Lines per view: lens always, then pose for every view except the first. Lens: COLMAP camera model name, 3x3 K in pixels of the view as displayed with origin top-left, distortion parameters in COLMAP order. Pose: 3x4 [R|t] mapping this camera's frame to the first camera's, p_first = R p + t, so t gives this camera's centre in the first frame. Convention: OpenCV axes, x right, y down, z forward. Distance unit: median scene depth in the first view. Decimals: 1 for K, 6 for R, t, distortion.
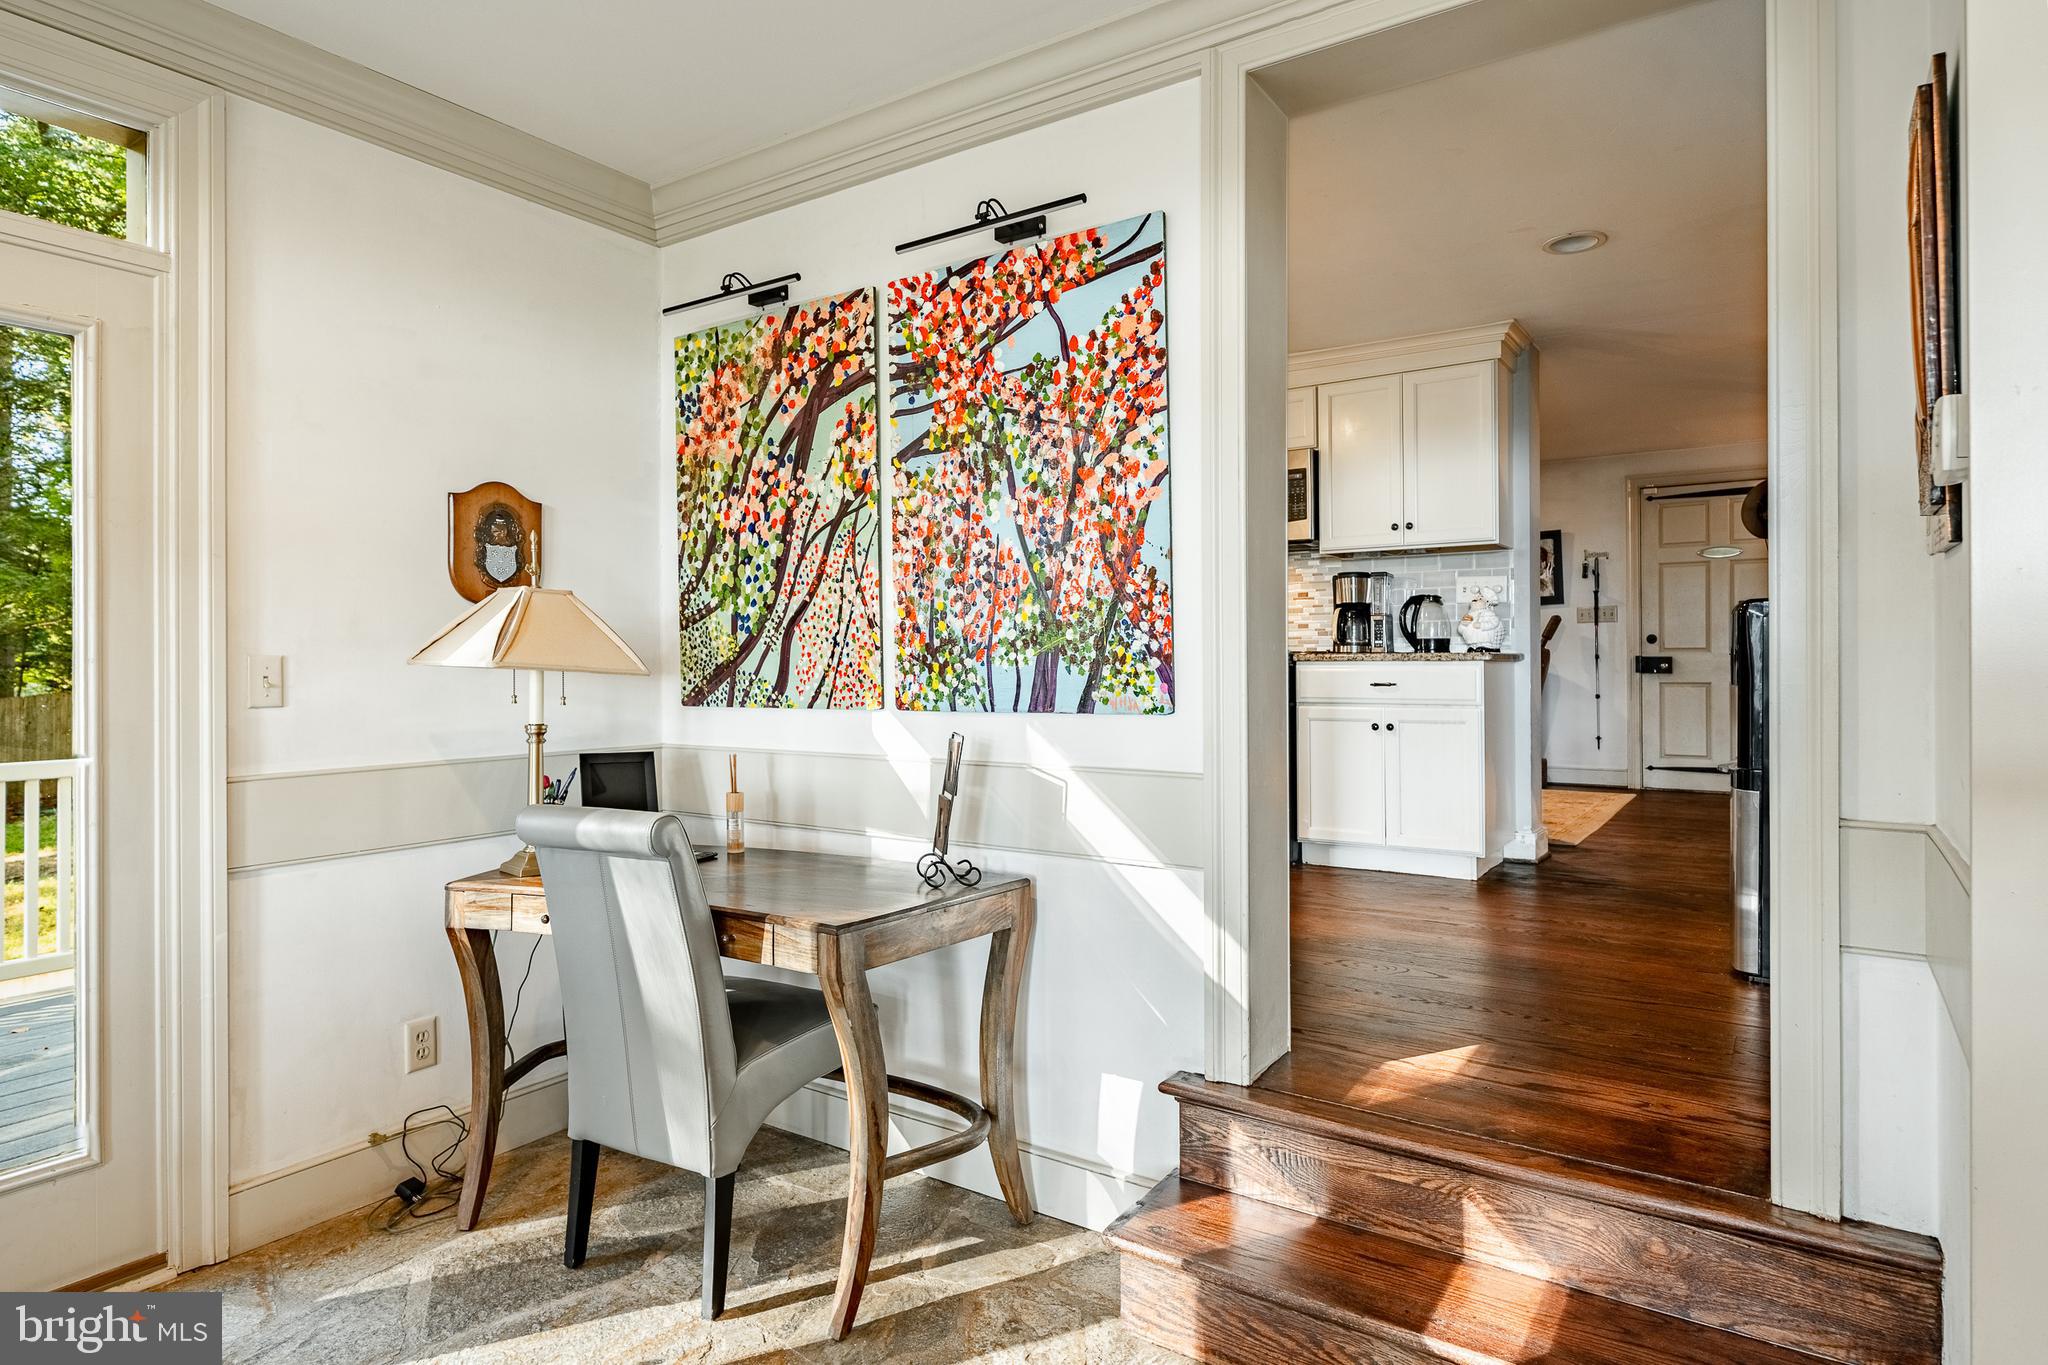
lens RADIAL K [[1121.1, 0, 1021.0], [0, 1121.1, 666.0], [0, 0, 1]] dist [0.004356, 0.001087]
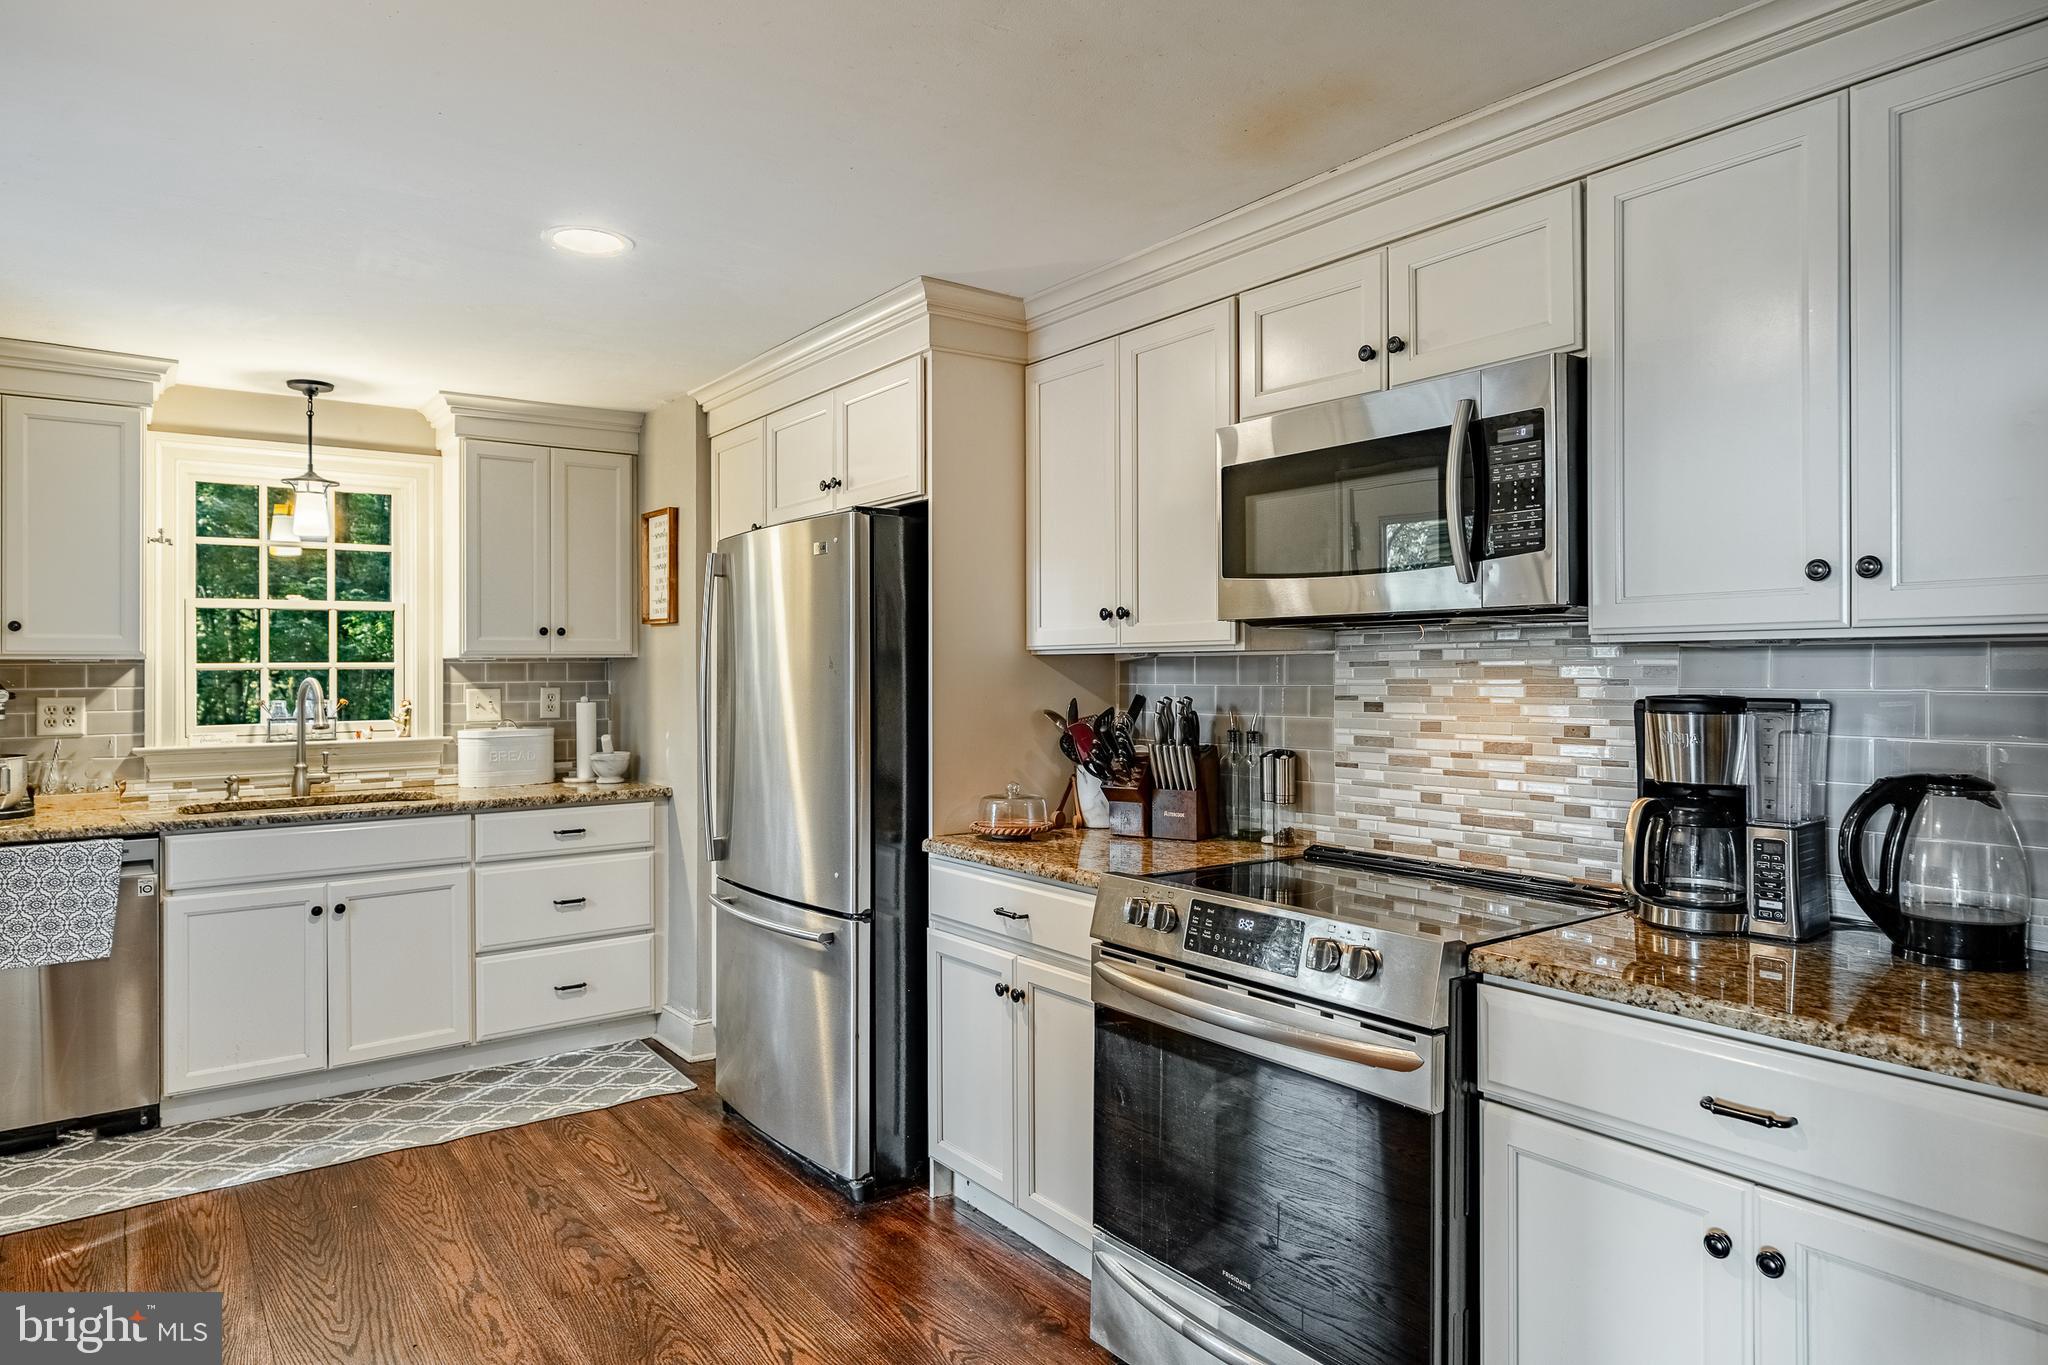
lens RADIAL K [[1207.5, 0, 1024.1], [0, 1207.5, 678.4], [0, 0, 1]] dist [-0.005162, -0.001412]
pose [[0.943005, 0.003146, -0.332764, 0.398351], [-0.000684, 0.999972, 0.007514, -0.163057], [0.332778, -0.006858, 0.942980, 1.021522]]
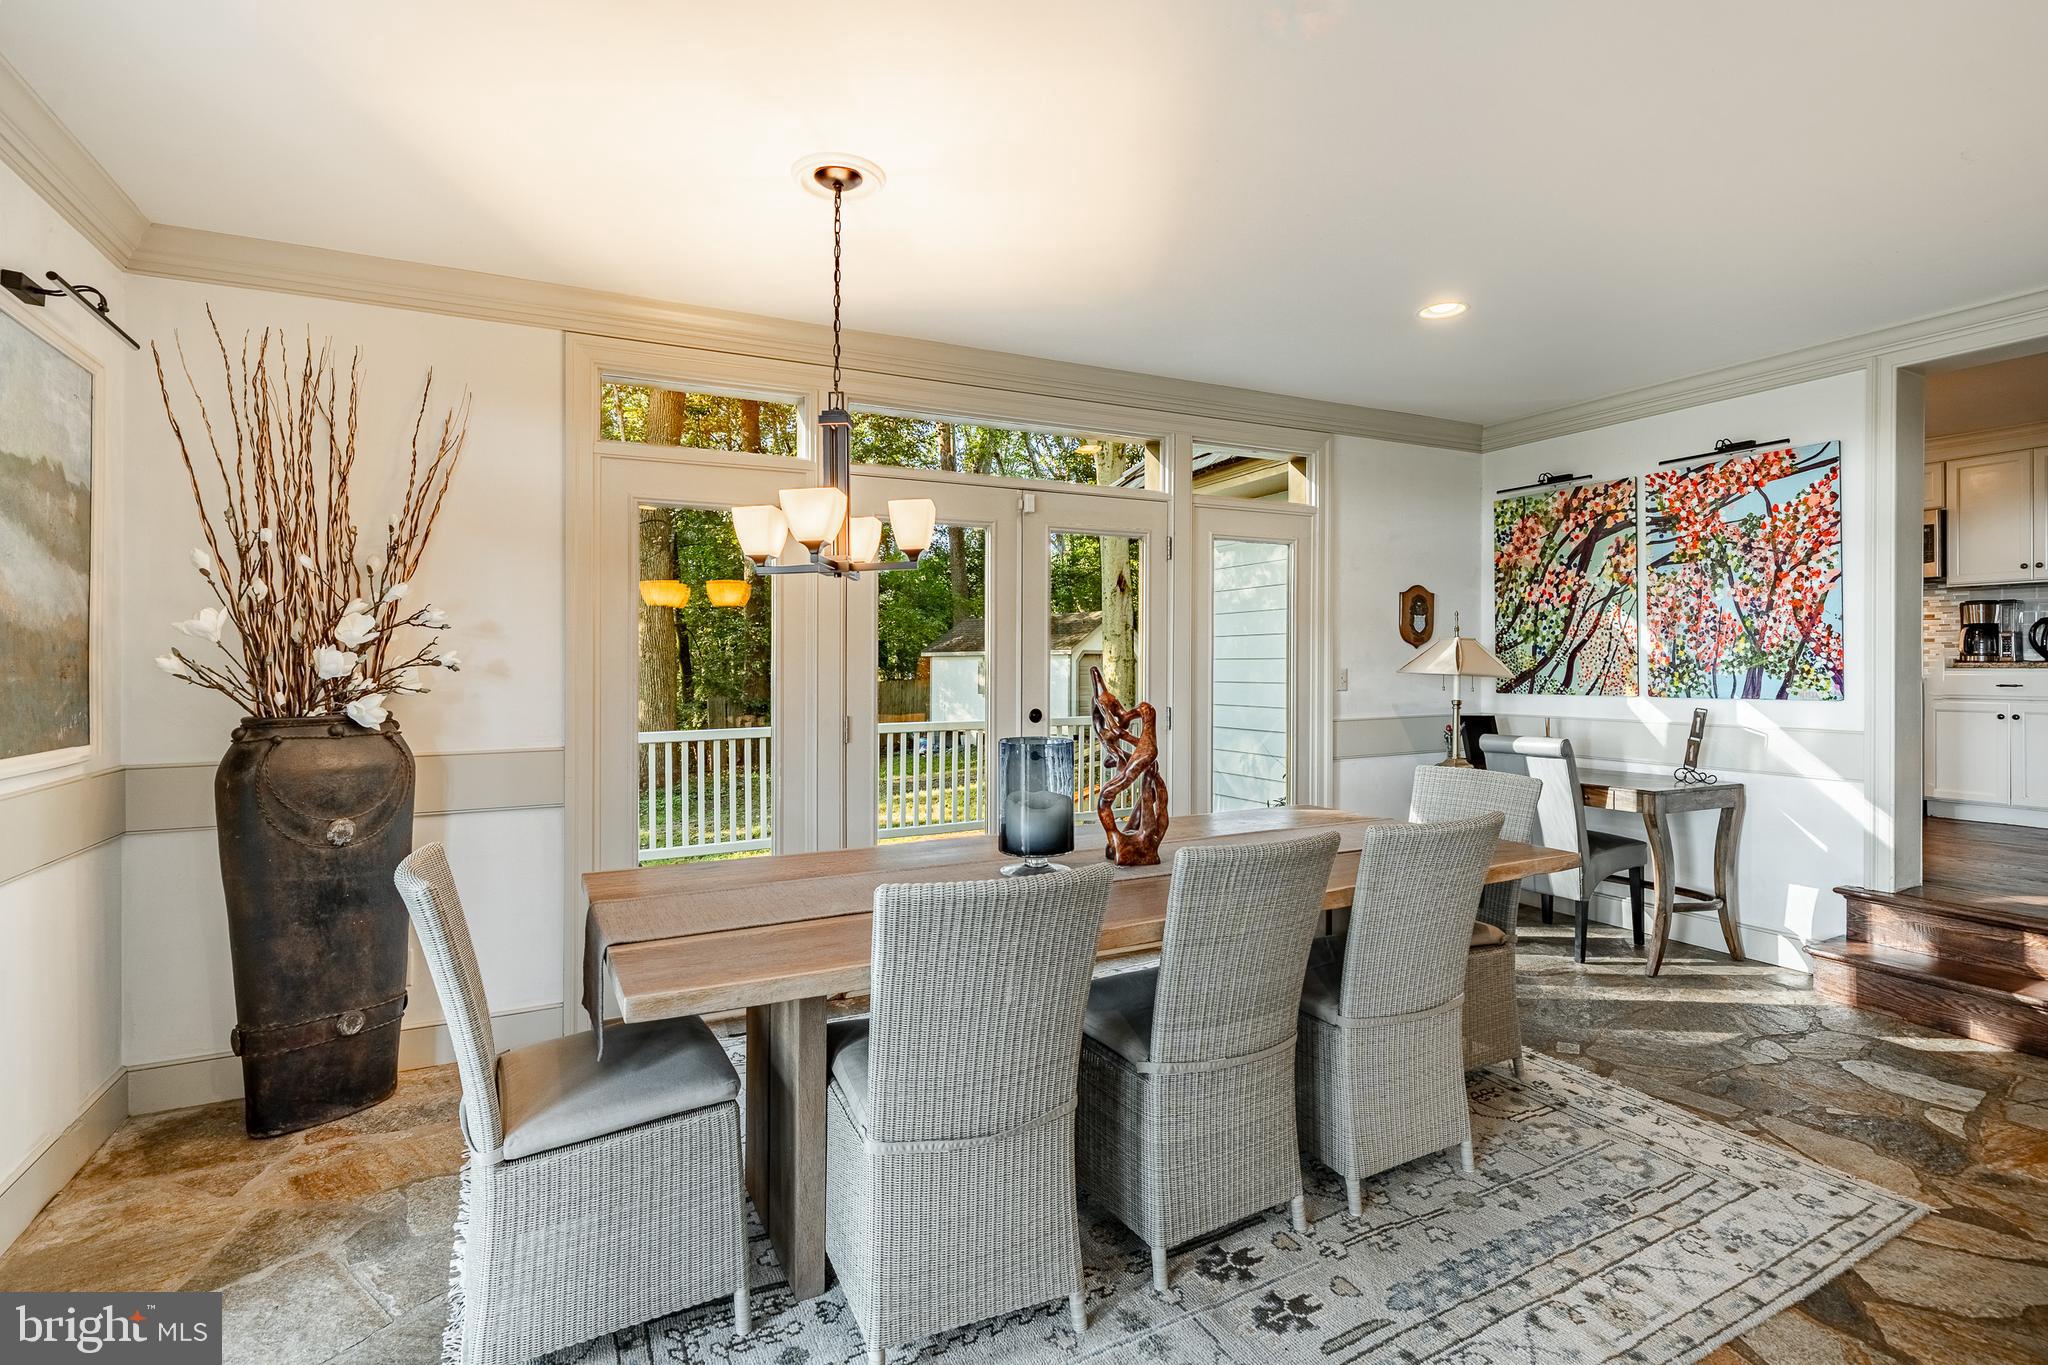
lens RADIAL K [[959.6, 0, 1005.7], [0, 959.6, 673.6], [0, 0, 1]] dist [0.000430, -0.000509]
pose [[0.870097, 0.005189, -0.492852, -0.260505], [0.000863, 0.999927, 0.012051, -0.021137], [0.492879, -0.010911, 0.870030, -0.980483]]
